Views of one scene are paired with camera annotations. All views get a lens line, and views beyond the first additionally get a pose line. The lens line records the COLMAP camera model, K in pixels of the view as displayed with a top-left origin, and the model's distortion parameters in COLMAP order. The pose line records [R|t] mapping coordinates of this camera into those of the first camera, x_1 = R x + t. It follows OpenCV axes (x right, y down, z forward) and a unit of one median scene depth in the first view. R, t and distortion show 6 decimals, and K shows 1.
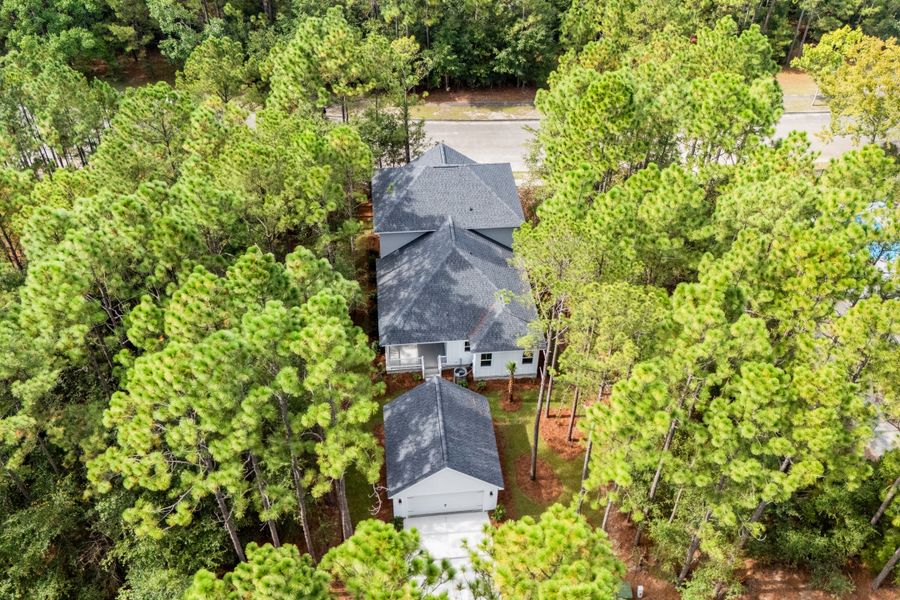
lens RADIAL K [[415.1, 0, 444.1], [0, 415.1, 287.8], [0, 0, 1]] dist [0.000581, 0.000008]
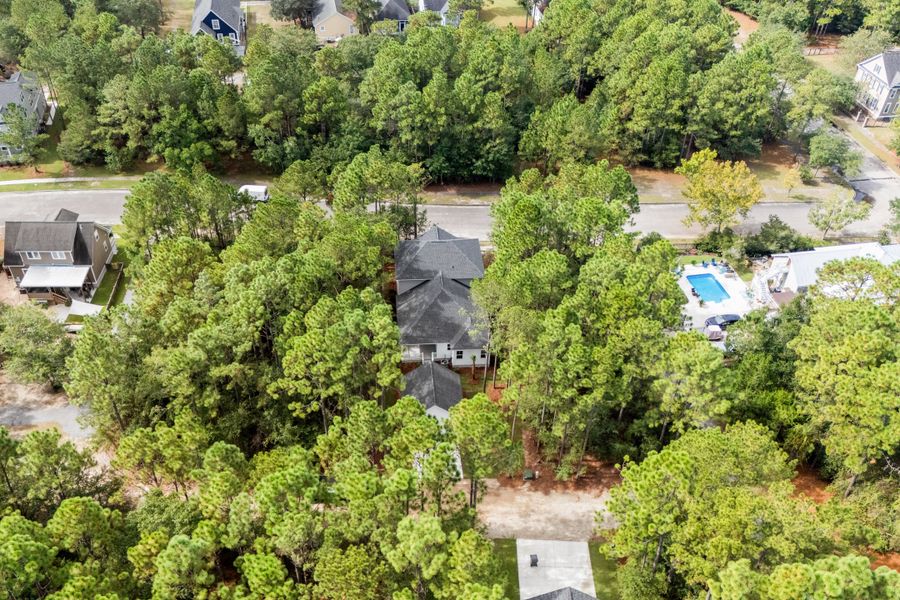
lens RADIAL K [[409.2, 0, 449.2], [0, 409.2, 301.7], [0, 0, 1]] dist [-0.000791, 0.000116]
pose [[0.999535, 0.020456, 0.022604, 0.015473], [-0.018886, 0.997532, -0.067628, 0.069307], [-0.023932, 0.067169, 0.997455, -0.707639]]
